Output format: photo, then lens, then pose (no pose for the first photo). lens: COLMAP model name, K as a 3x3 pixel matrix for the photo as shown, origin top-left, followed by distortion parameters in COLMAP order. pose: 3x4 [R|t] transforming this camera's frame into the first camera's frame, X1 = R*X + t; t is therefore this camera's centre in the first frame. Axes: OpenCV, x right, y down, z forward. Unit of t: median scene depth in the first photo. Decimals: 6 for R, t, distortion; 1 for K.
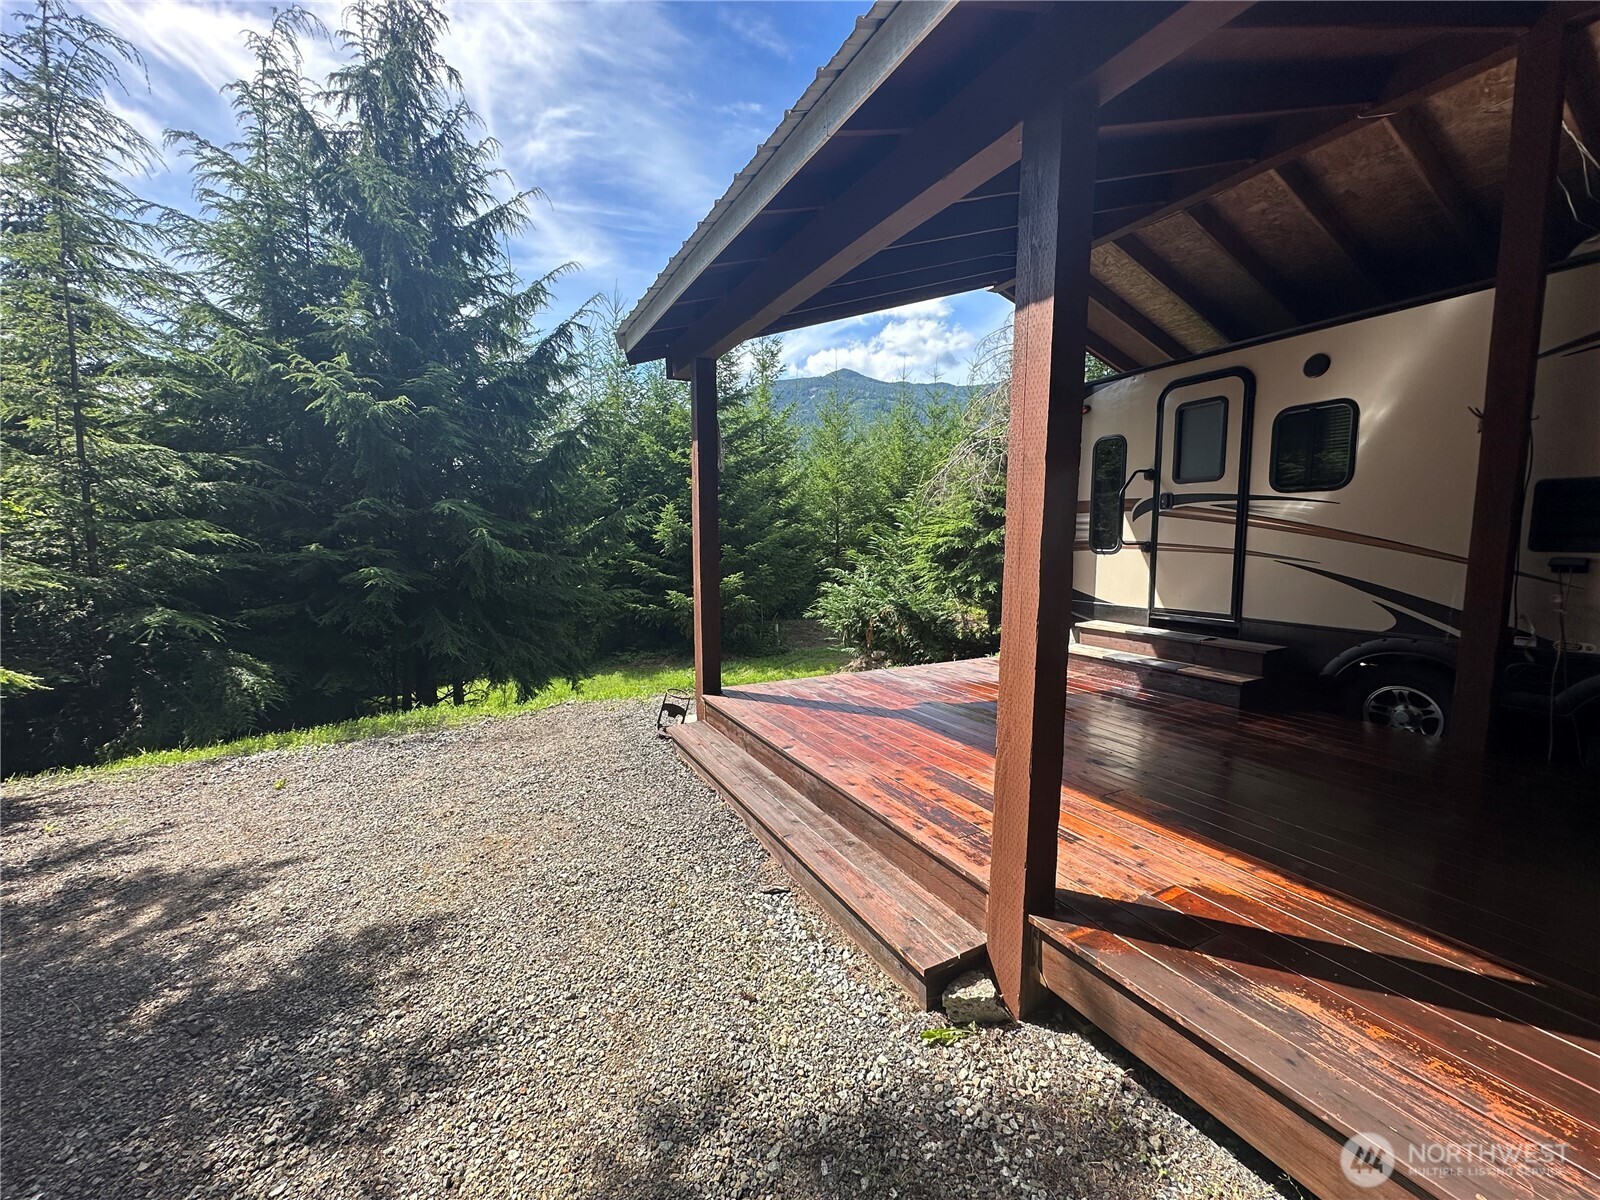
lens RADIAL K [[636.8, 0, 799.5], [0, 636.8, 596.9], [0, 0, 1]] dist [-0.000114, -0.000037]
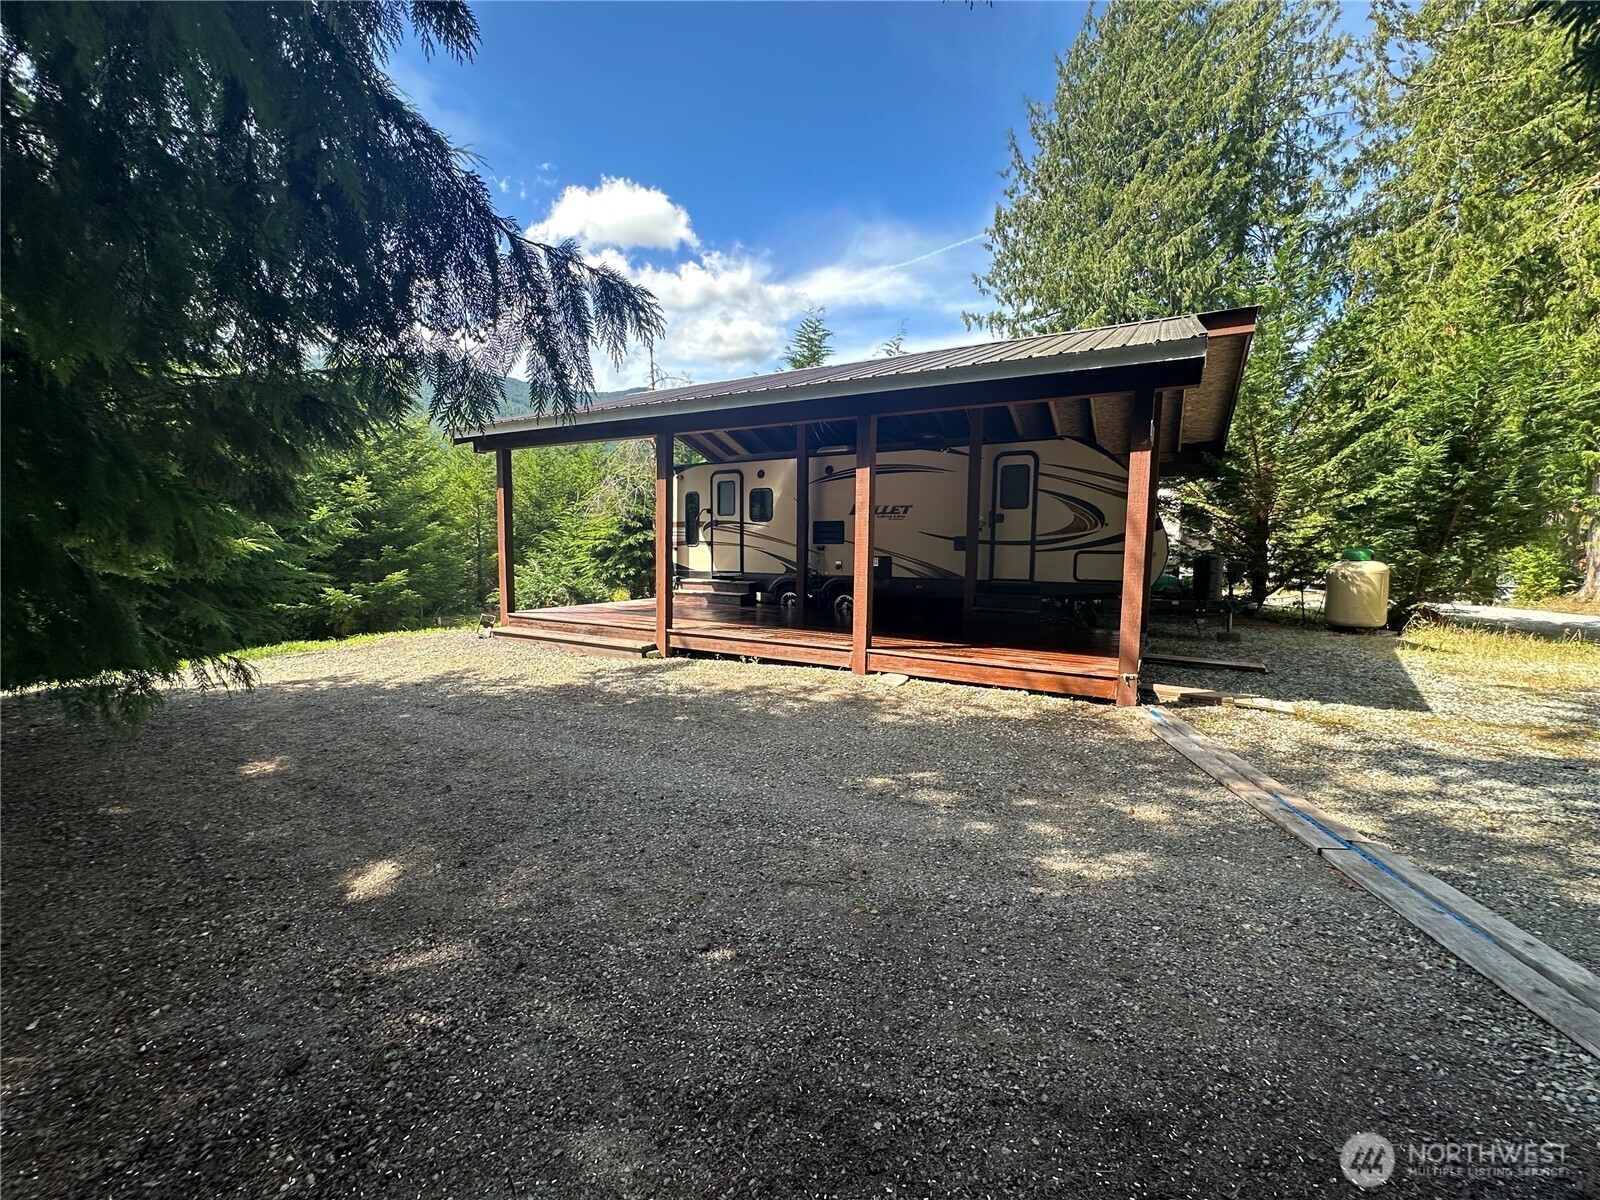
lens RADIAL K [[636.8, 0, 803.0], [0, 636.8, 594.9], [0, 0, 1]] dist [-0.000114, -0.000037]
pose [[0.834319, -0.034391, 0.550209, -0.413244], [0.042871, 0.999077, -0.002560, 0.121742], [-0.549613, 0.025724, 0.835023, -1.040411]]
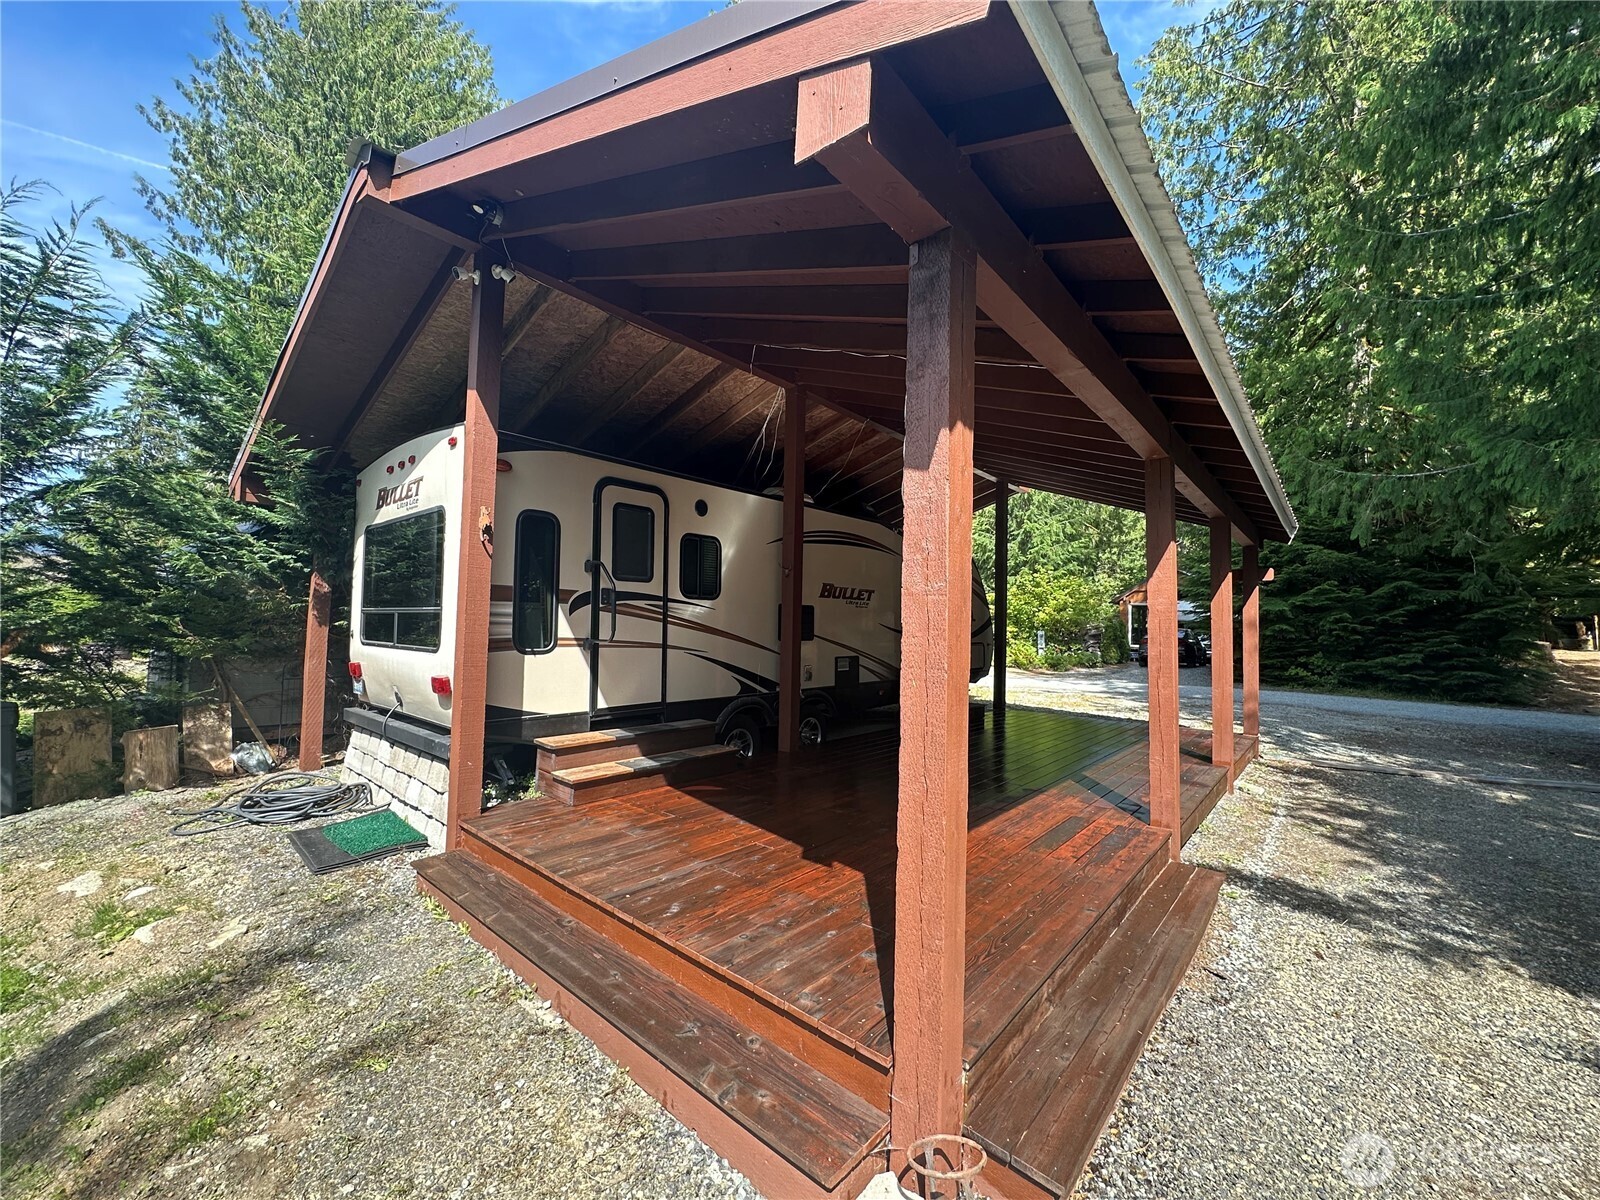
lens RADIAL K [[636.8, 0, 799.6], [0, 636.8, 605.8], [0, 0, 1]] dist [-0.000114, -0.000037]
pose [[-0.363432, 0.023199, 0.931332, -0.423390], [0.071793, 0.997414, 0.003170, -0.115963], [-0.928850, 0.068016, -0.364157, 1.062748]]
